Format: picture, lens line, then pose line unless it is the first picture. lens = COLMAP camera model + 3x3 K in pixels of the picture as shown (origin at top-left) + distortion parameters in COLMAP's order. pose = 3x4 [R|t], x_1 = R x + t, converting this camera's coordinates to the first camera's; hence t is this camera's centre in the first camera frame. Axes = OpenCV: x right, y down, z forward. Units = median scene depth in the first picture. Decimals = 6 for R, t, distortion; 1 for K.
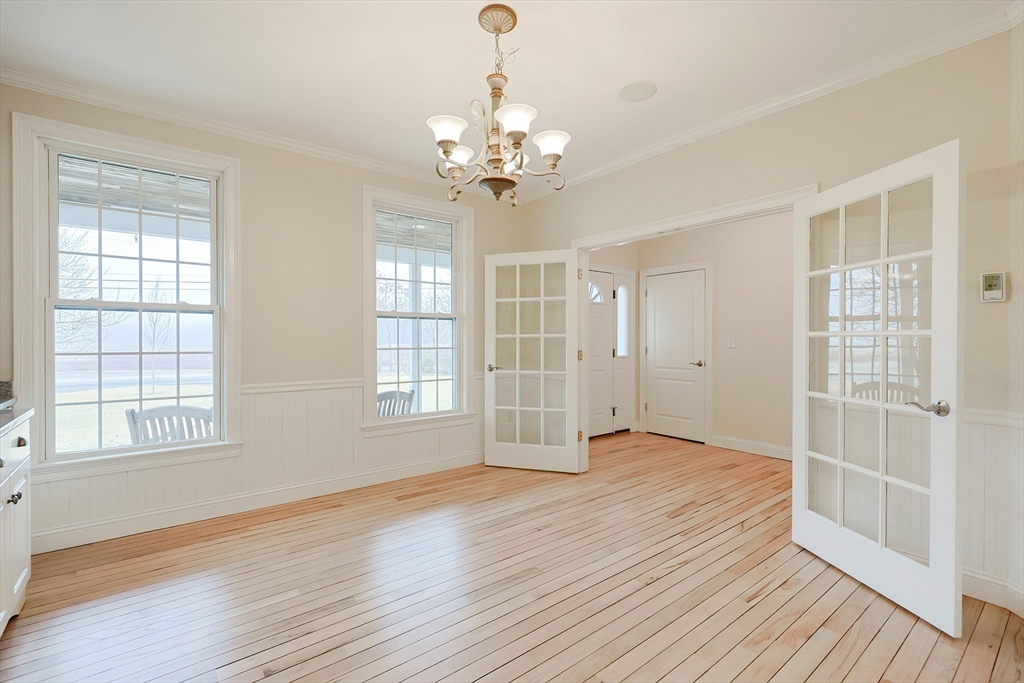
lens RADIAL K [[453.0, 0, 521.2], [0, 453.0, 340.8], [0, 0, 1]] dist [-0.007912, 0.001826]
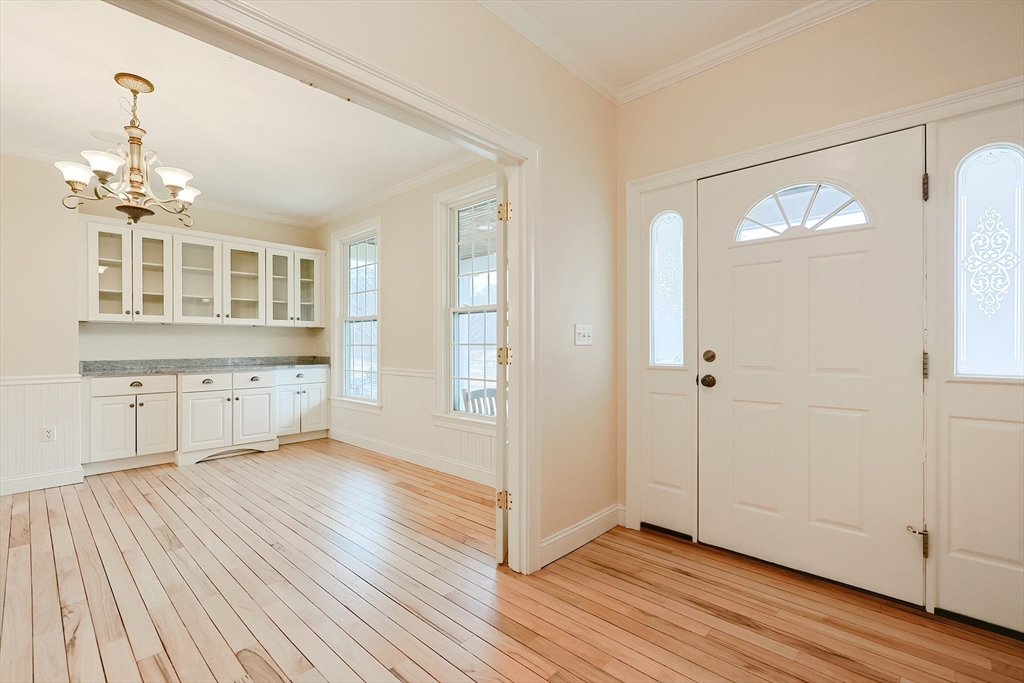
lens RADIAL K [[453.0, 0, 540.8], [0, 453.0, 343.3], [0, 0, 1]] dist [-0.007912, 0.001826]
pose [[0.161259, -0.005534, -0.986897, 0.899089], [-0.002159, 0.999980, -0.005961, 0.025949], [0.986910, 0.003092, 0.161243, 1.241380]]
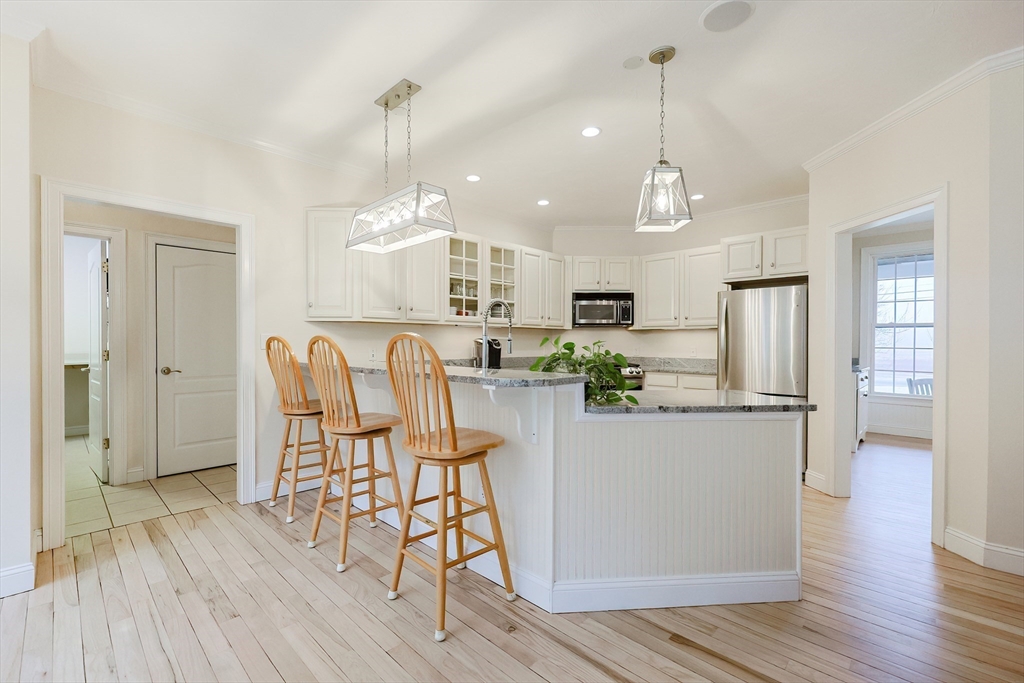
lens RADIAL K [[453.0, 0, 505.0], [0, 453.0, 345.7], [0, 0, 1]] dist [-0.007912, 0.001826]
pose [[0.106847, 0.004915, -0.994263, 0.817739], [-0.012590, 0.999914, 0.003590, 0.027988], [0.994196, 0.012134, 0.106900, -0.877027]]
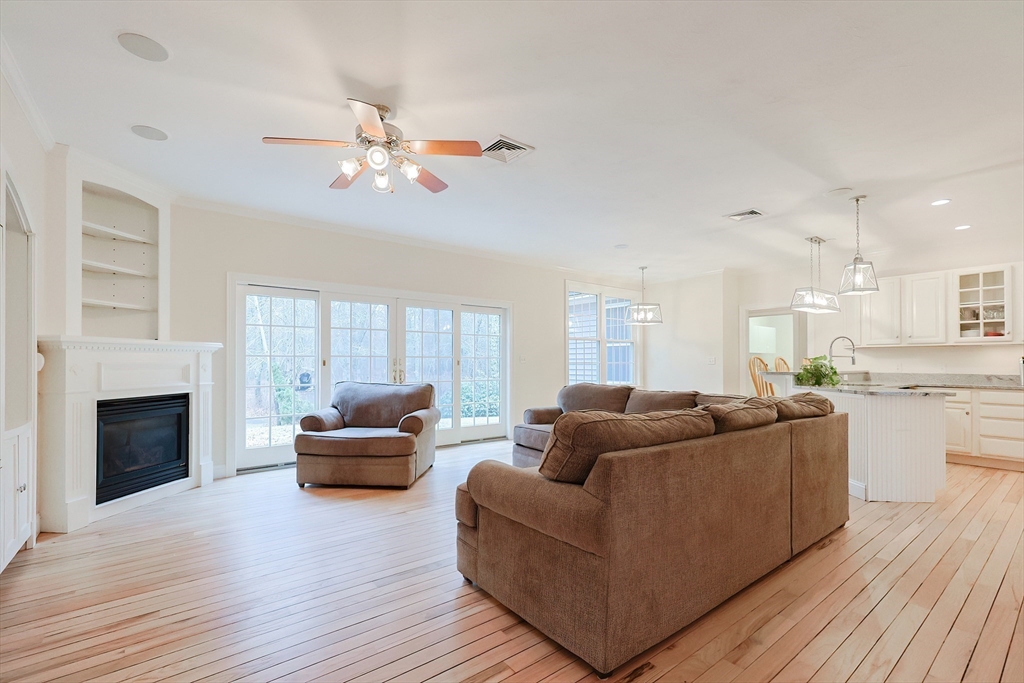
lens RADIAL K [[453.0, 0, 482.4], [0, 453.0, 356.6], [0, 0, 1]] dist [-0.007912, 0.001826]
pose [[-0.998276, -0.004181, 0.058540, 1.129859], [-0.004409, 0.999983, -0.003773, 0.029359], [-0.058523, -0.004025, -0.998278, 0.797187]]
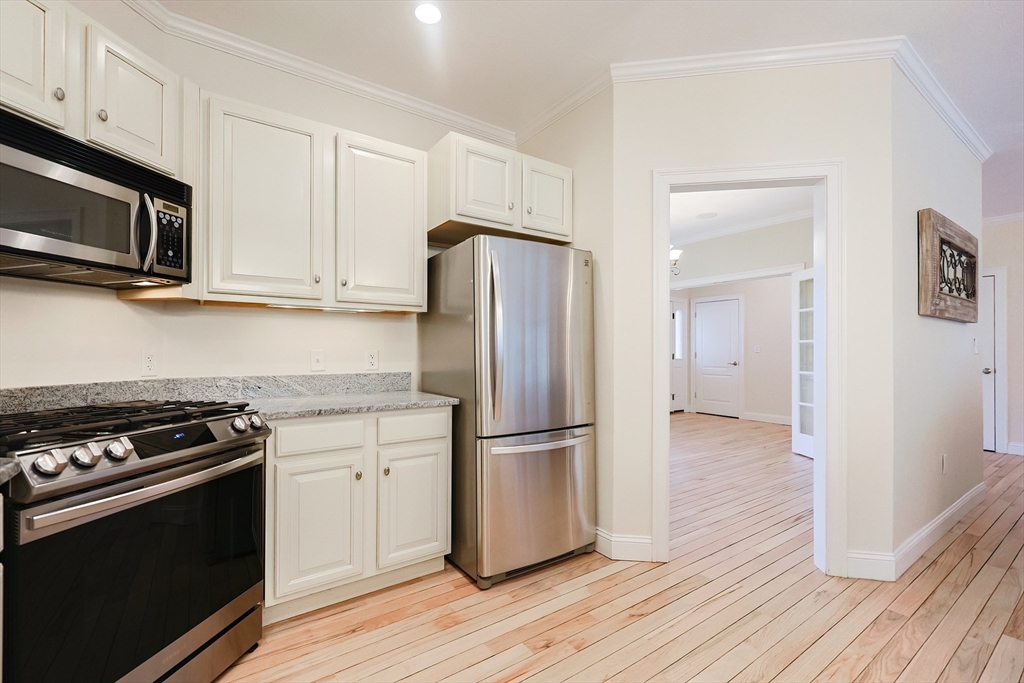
lens RADIAL K [[453.0, 0, 508.6], [0, 453.0, 346.2], [0, 0, 1]] dist [-0.007912, 0.001826]
pose [[0.997859, 0.002506, -0.065355, -0.355606], [-0.003739, 0.999817, -0.018737, 0.036872], [0.065296, 0.018942, 0.997686, -0.750153]]
